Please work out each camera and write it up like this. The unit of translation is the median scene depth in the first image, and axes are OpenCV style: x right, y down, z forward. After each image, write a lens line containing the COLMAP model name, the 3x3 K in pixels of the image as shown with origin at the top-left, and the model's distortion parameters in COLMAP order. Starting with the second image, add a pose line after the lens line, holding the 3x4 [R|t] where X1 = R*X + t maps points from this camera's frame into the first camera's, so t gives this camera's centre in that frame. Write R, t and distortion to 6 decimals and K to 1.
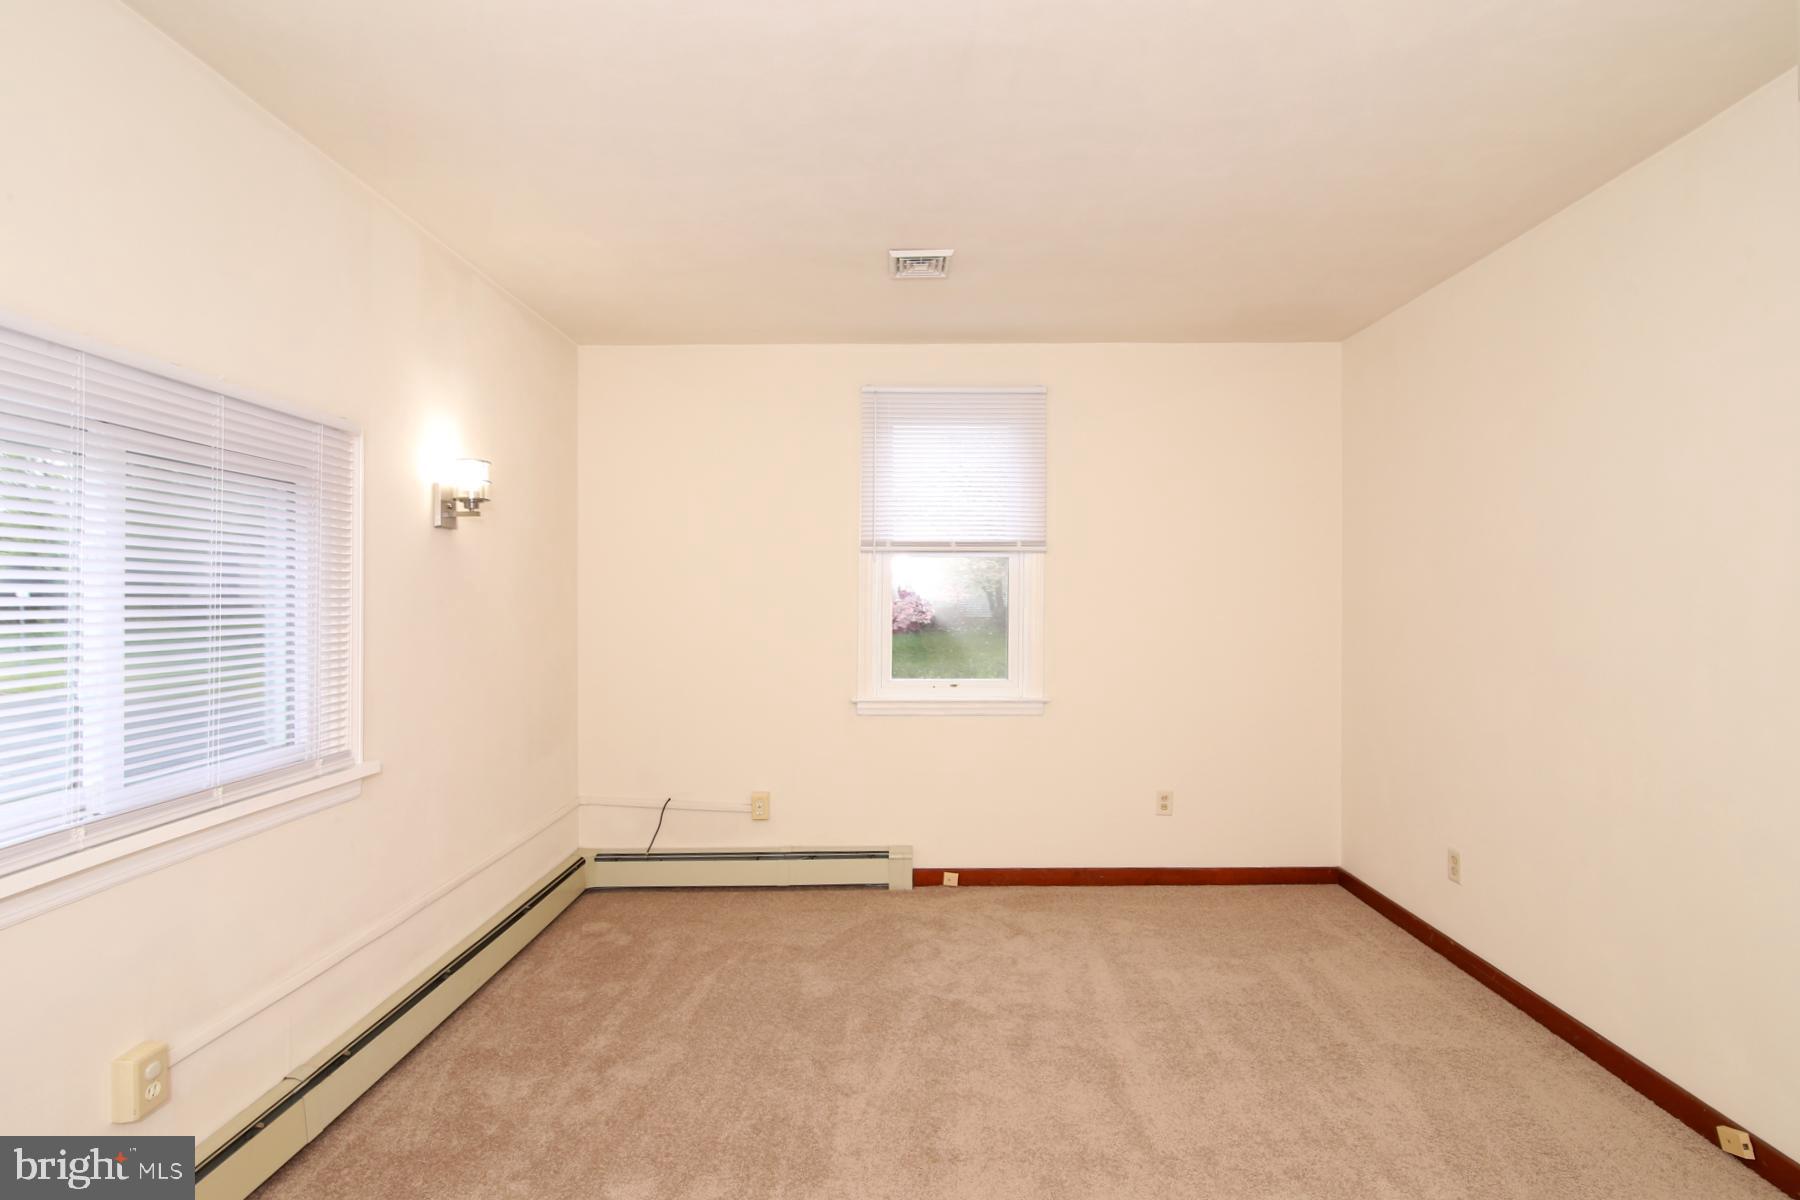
lens RADIAL K [[868.6, 0, 900.0], [0, 868.6, 600.0], [0, 0, 1]] dist [0.018083, 0.000273]
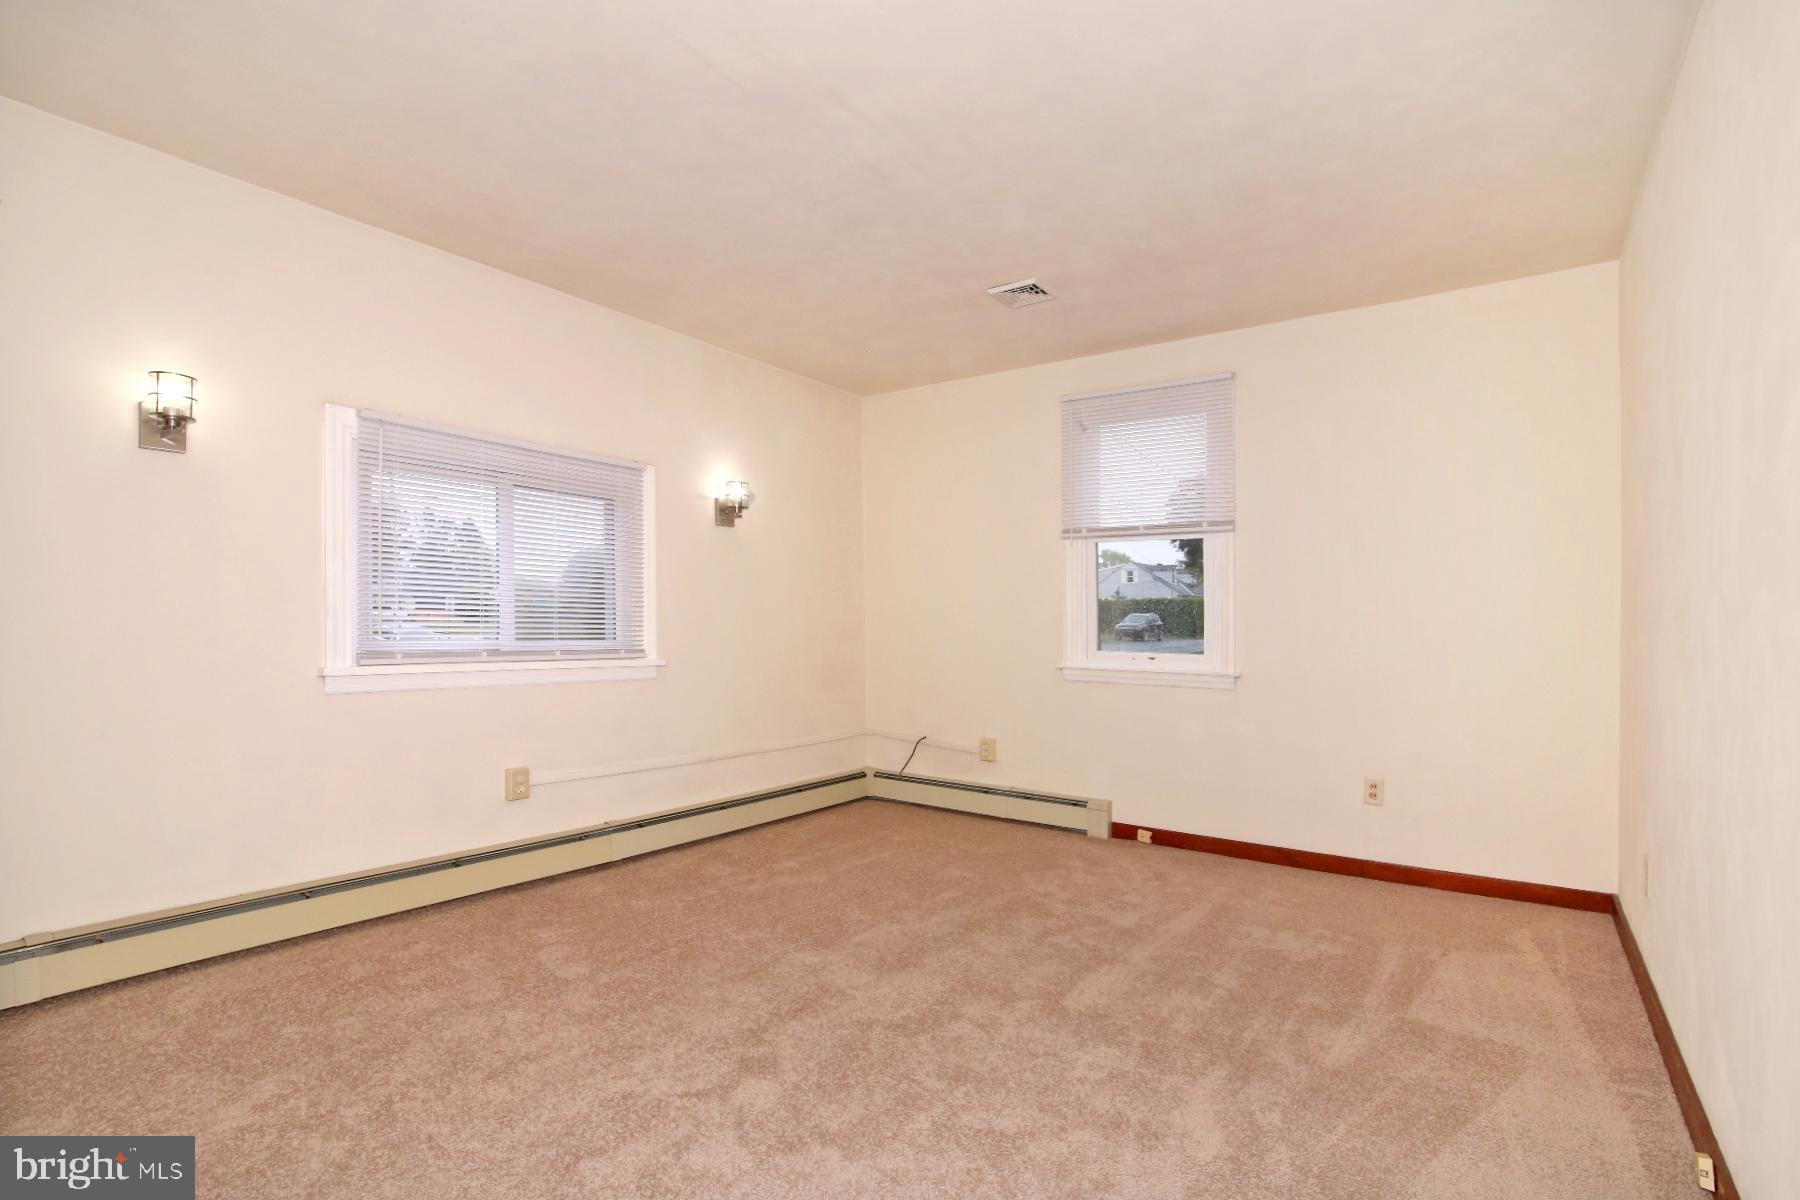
lens RADIAL K [[833.8, 0, 892.1], [0, 833.8, 589.5], [0, 0, 1]] dist [0.015364, -0.017462]
pose [[0.808742, -0.013955, -0.587998, 0.436998], [-0.016045, 0.998823, -0.045773, 0.069176], [0.587945, 0.046453, 0.807566, -0.040912]]
